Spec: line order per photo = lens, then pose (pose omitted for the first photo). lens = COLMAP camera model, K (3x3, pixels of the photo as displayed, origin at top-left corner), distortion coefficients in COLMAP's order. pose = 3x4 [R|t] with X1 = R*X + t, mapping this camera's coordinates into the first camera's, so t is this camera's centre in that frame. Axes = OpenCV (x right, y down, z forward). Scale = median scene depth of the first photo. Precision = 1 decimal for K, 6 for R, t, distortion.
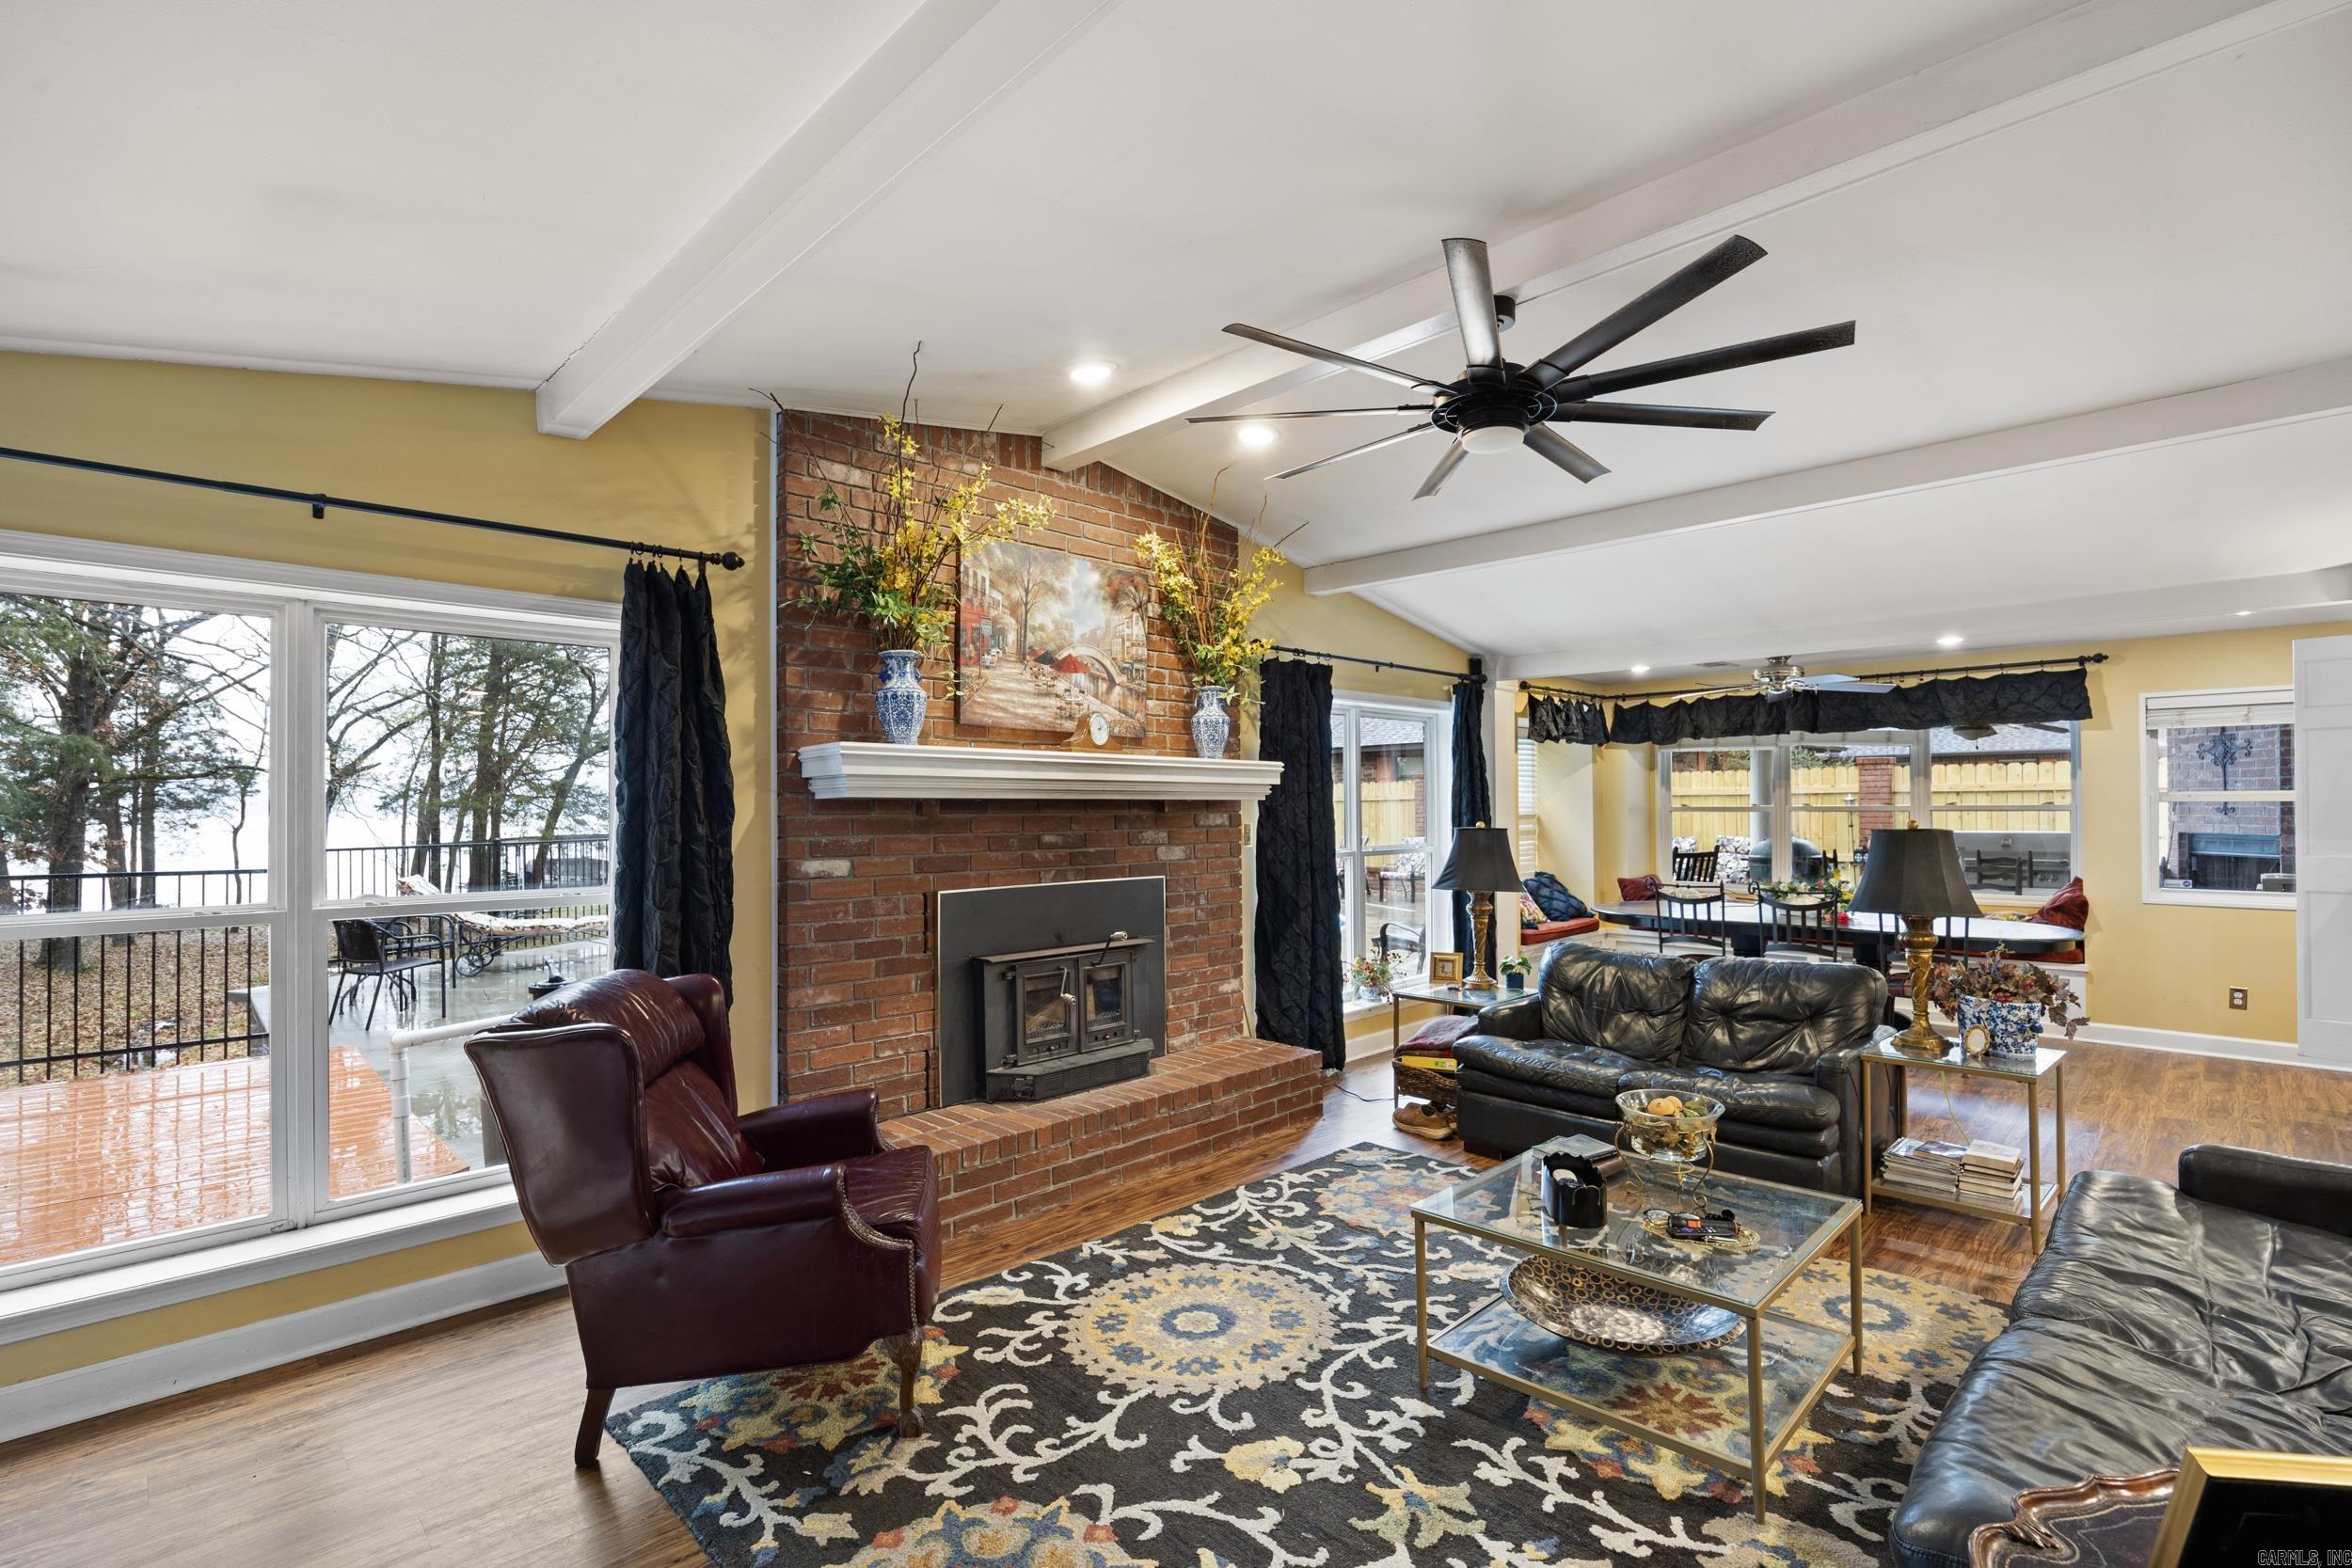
lens RADIAL K [[1082.3, 0, 1187.3], [0, 1082.3, 801.7], [0, 0, 1]] dist [-0.006048, -0.000031]
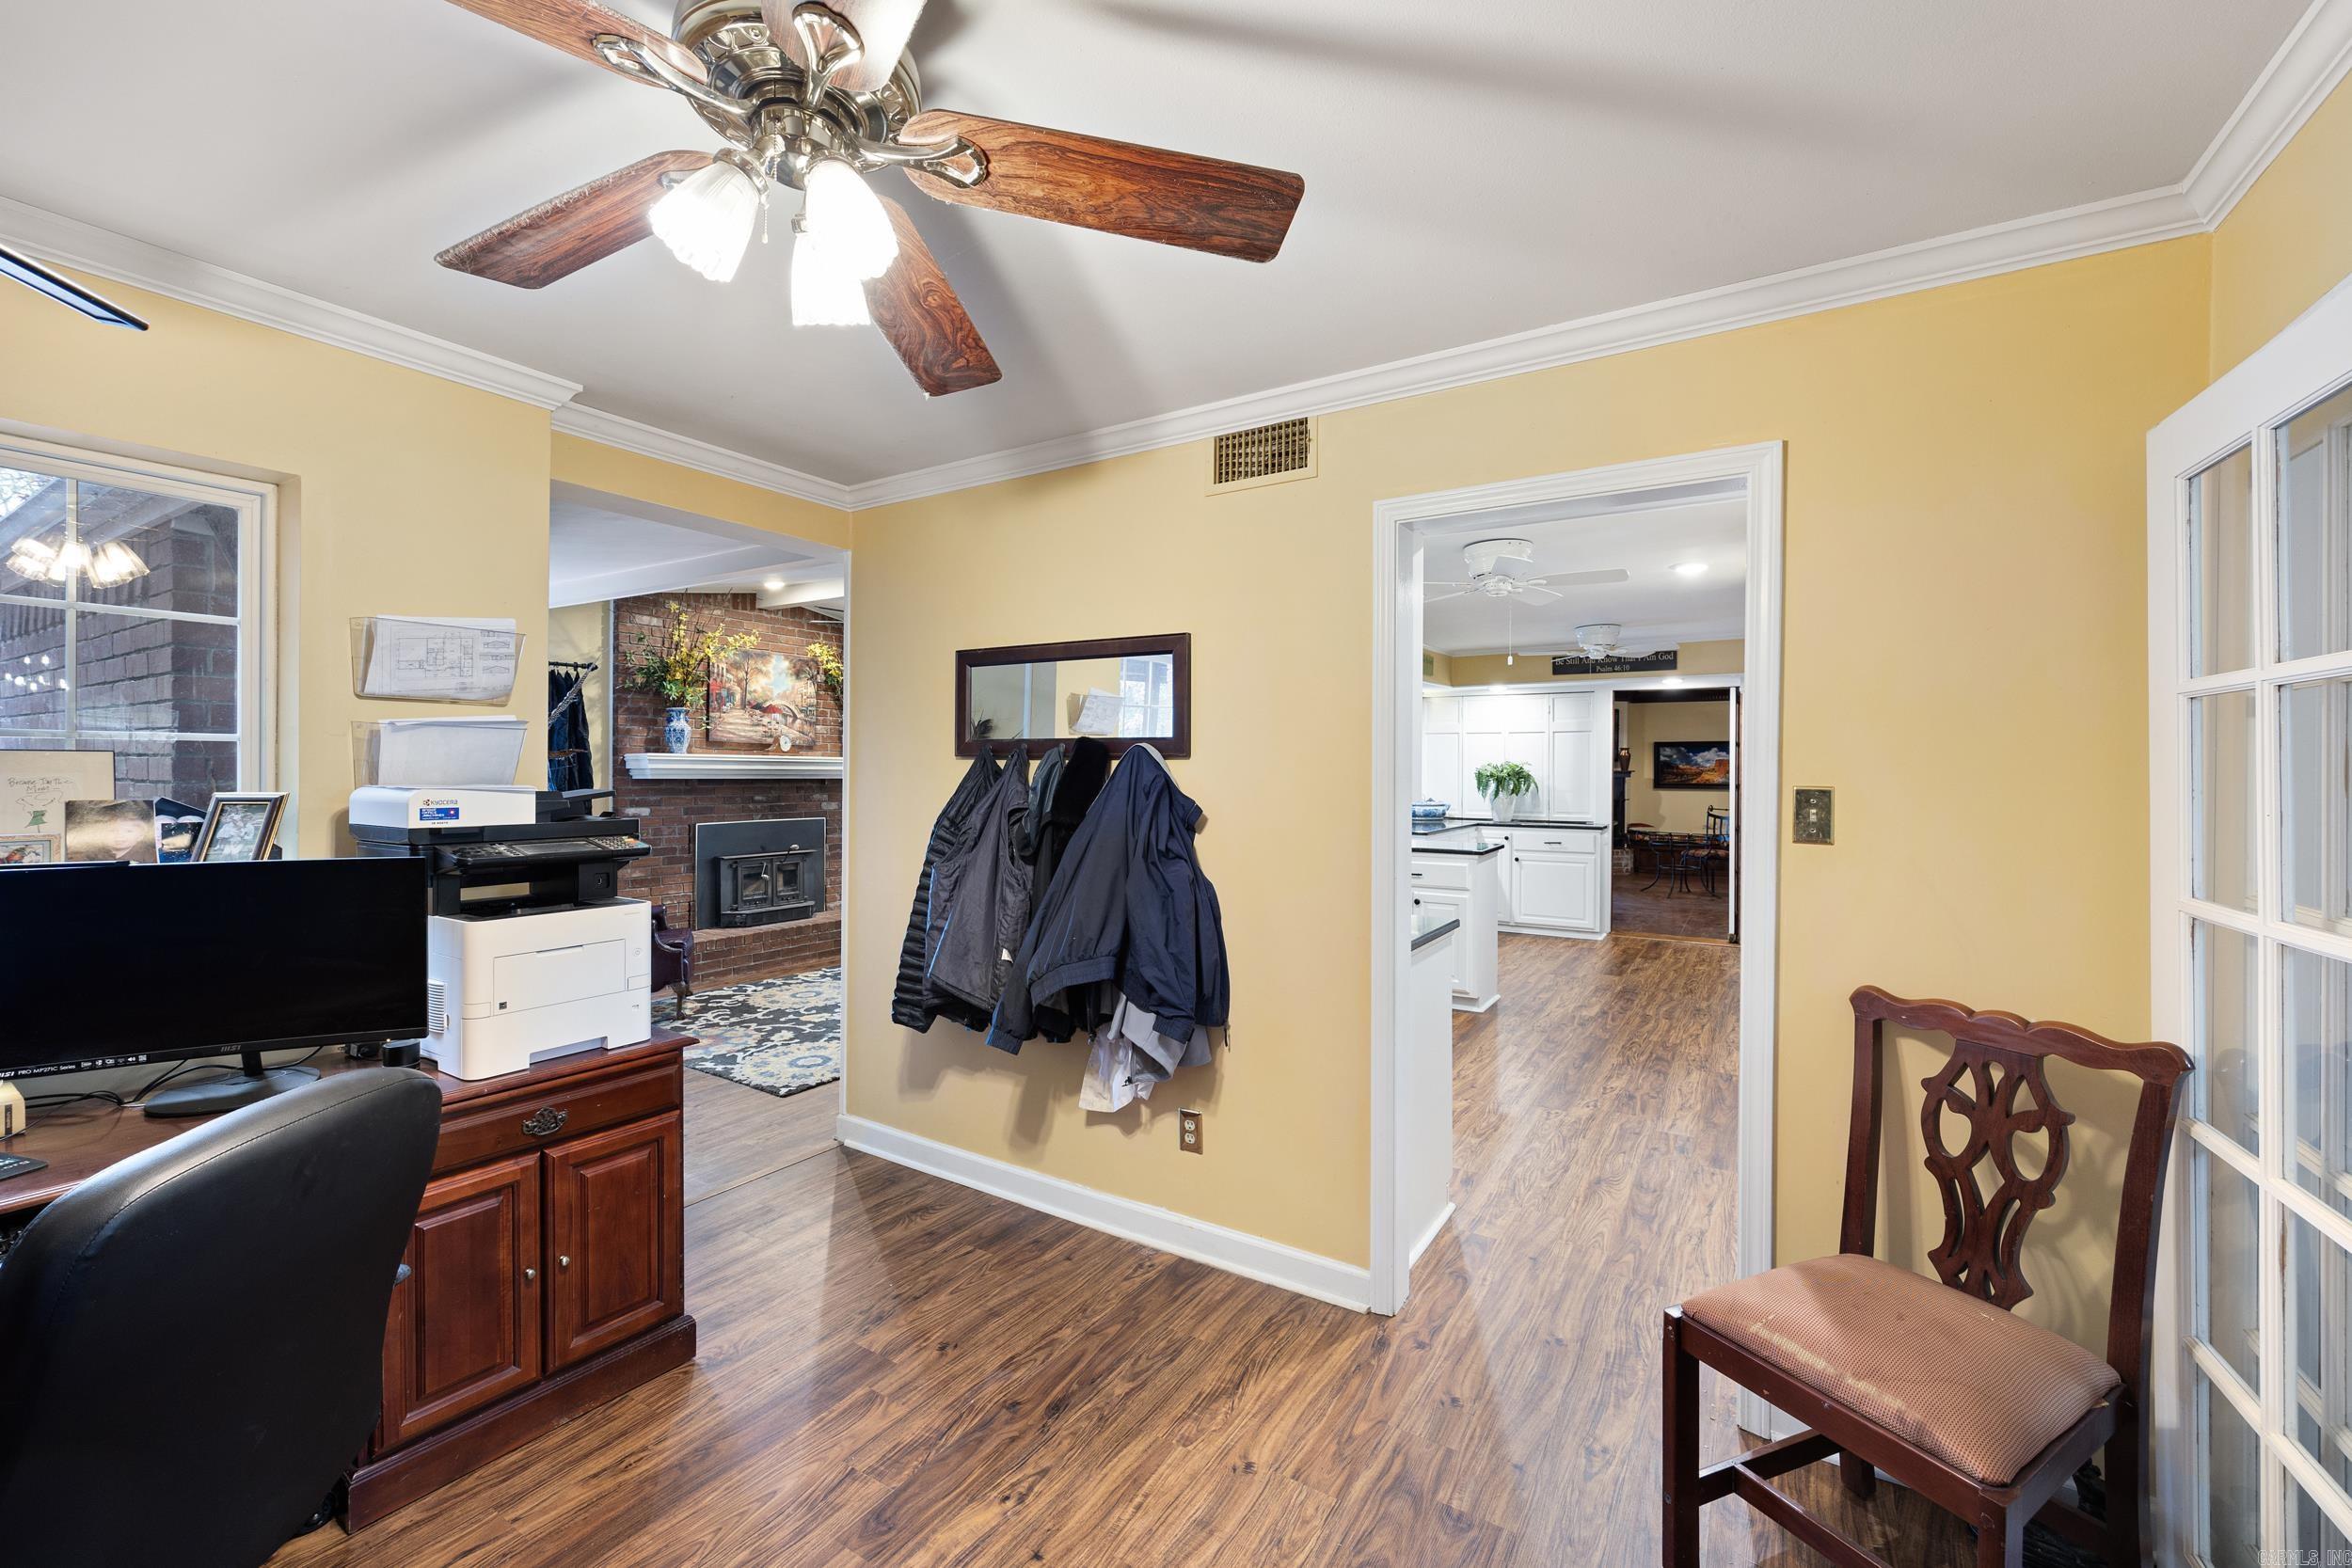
lens RADIAL K [[949.6, 0, 1163.6], [0, 949.6, 769.5], [0, 0, 1]] dist [0.000048, -0.000639]
pose [[0.975356, 0.010896, 0.220369, 0.231083], [-0.012051, 0.999920, 0.003899, -0.036723], [-0.220309, -0.006458, 0.975409, -0.930324]]
